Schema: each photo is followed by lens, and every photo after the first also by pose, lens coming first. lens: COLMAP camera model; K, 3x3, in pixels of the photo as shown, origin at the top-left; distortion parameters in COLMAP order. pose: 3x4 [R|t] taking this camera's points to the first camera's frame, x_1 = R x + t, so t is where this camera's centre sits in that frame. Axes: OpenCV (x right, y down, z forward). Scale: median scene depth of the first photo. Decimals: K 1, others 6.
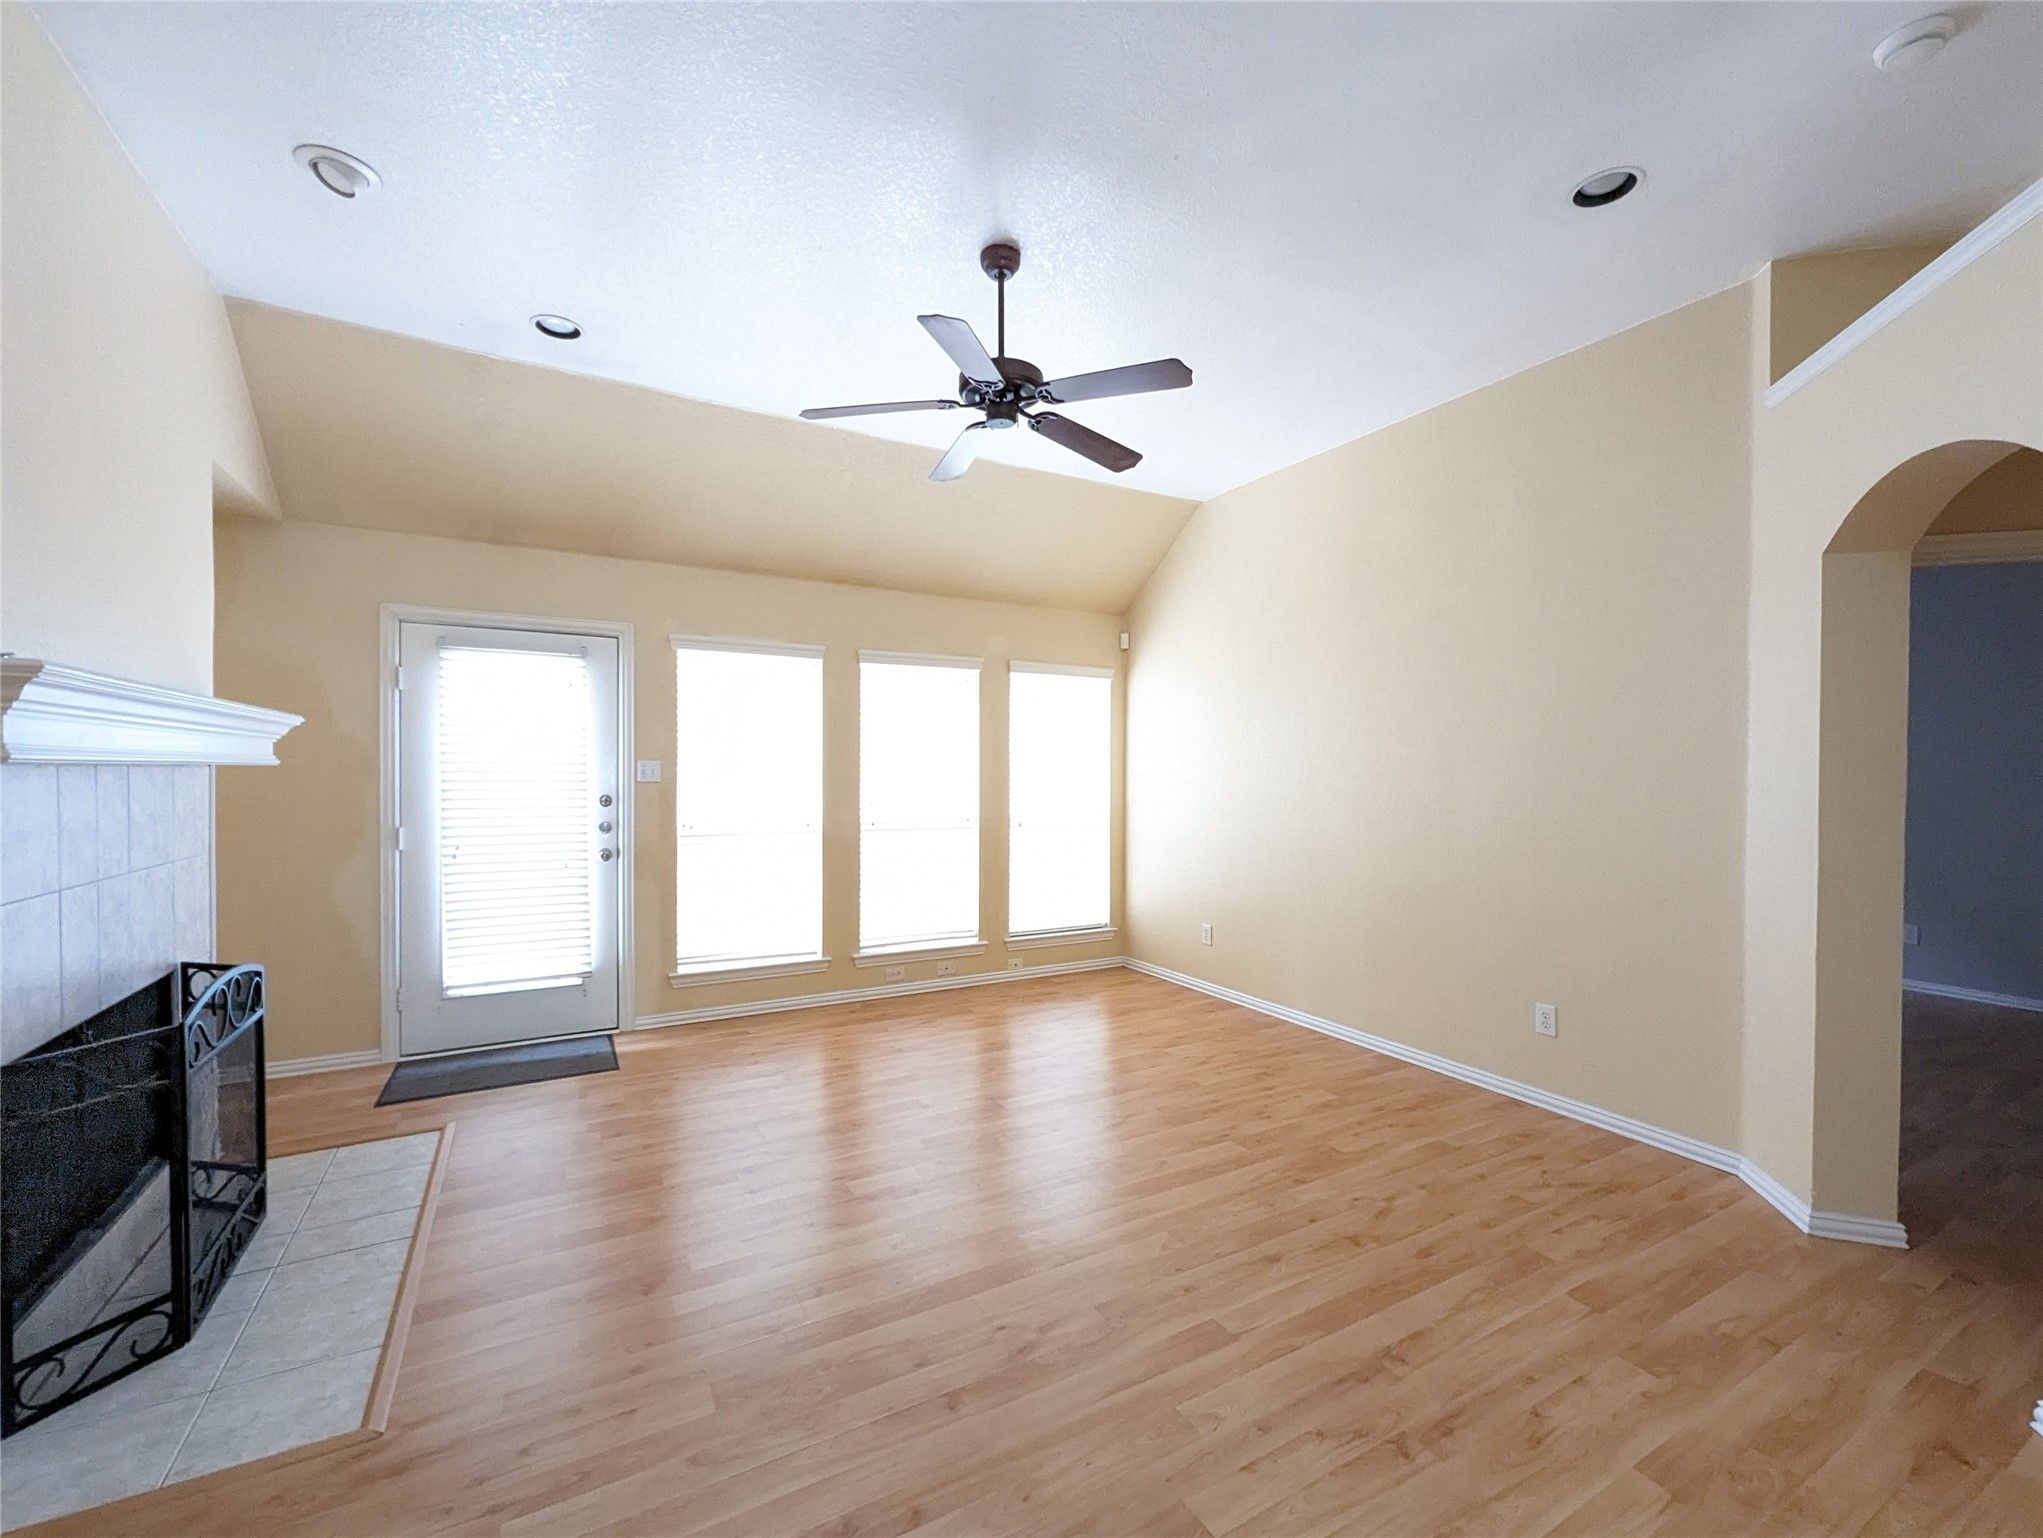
lens RADIAL K [[844.3, 0, 1023.4], [0, 844.3, 782.1], [0, 0, 1]] dist [-0.002656, 0.000396]
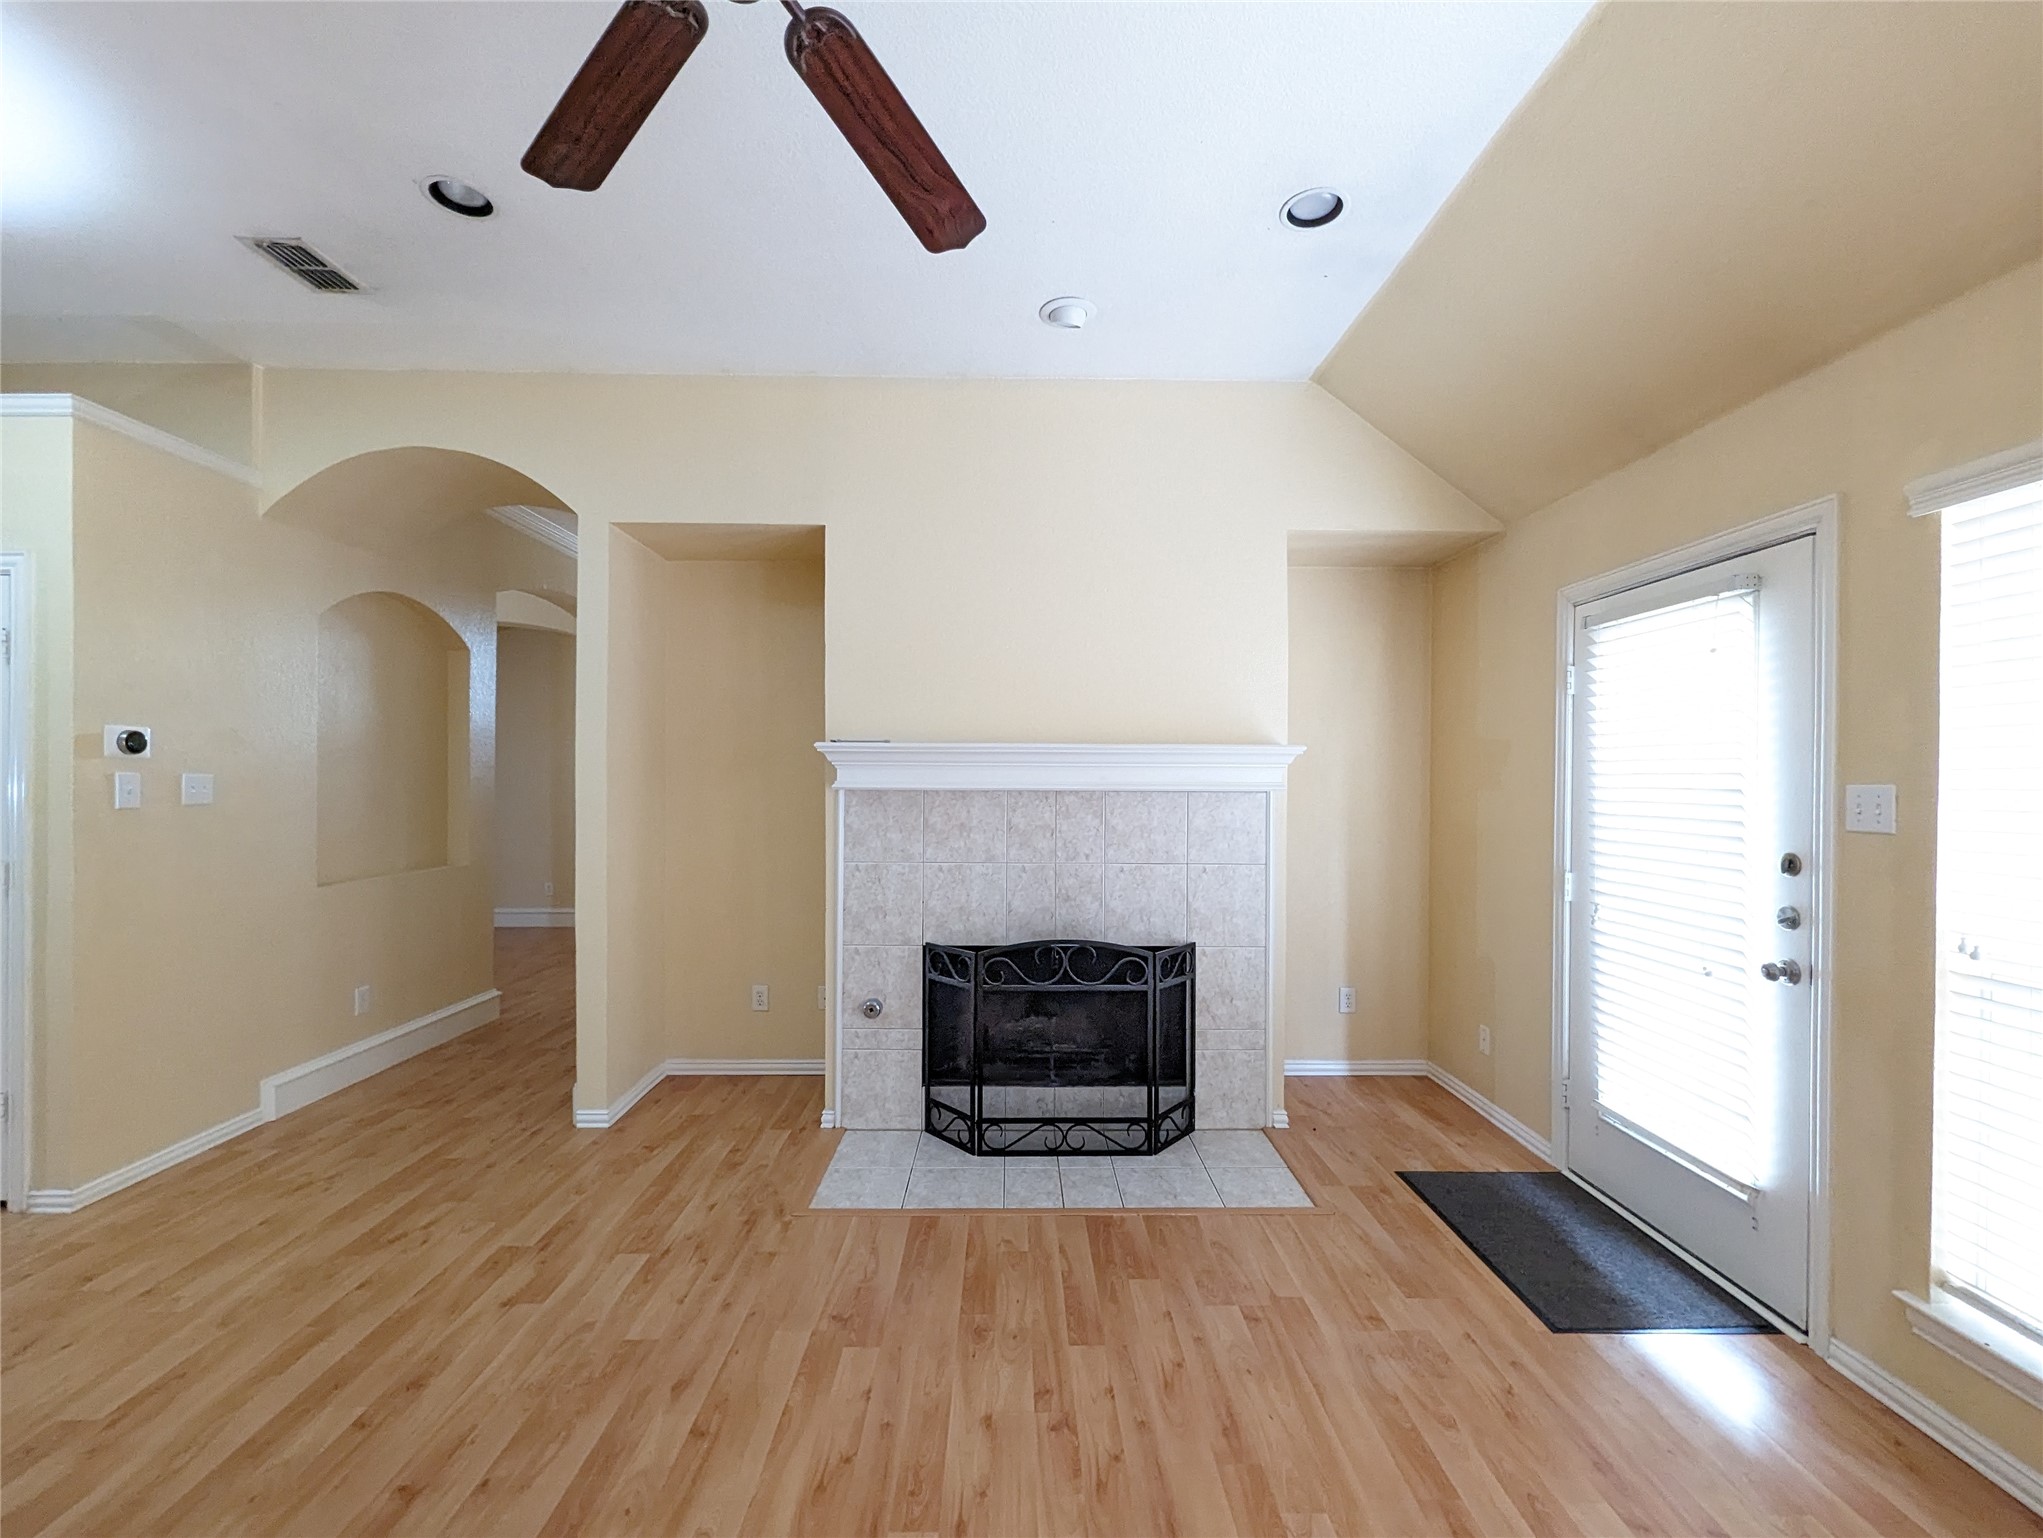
lens RADIAL K [[844.3, 0, 1023.4], [0, 844.3, 782.1], [0, 0, 1]] dist [-0.002656, 0.000396]
pose [[-0.485570, -0.003128, -0.874192, 0.165062], [-0.018305, 0.999811, 0.006590, -0.022272], [0.874006, 0.019202, -0.485536, 0.848593]]
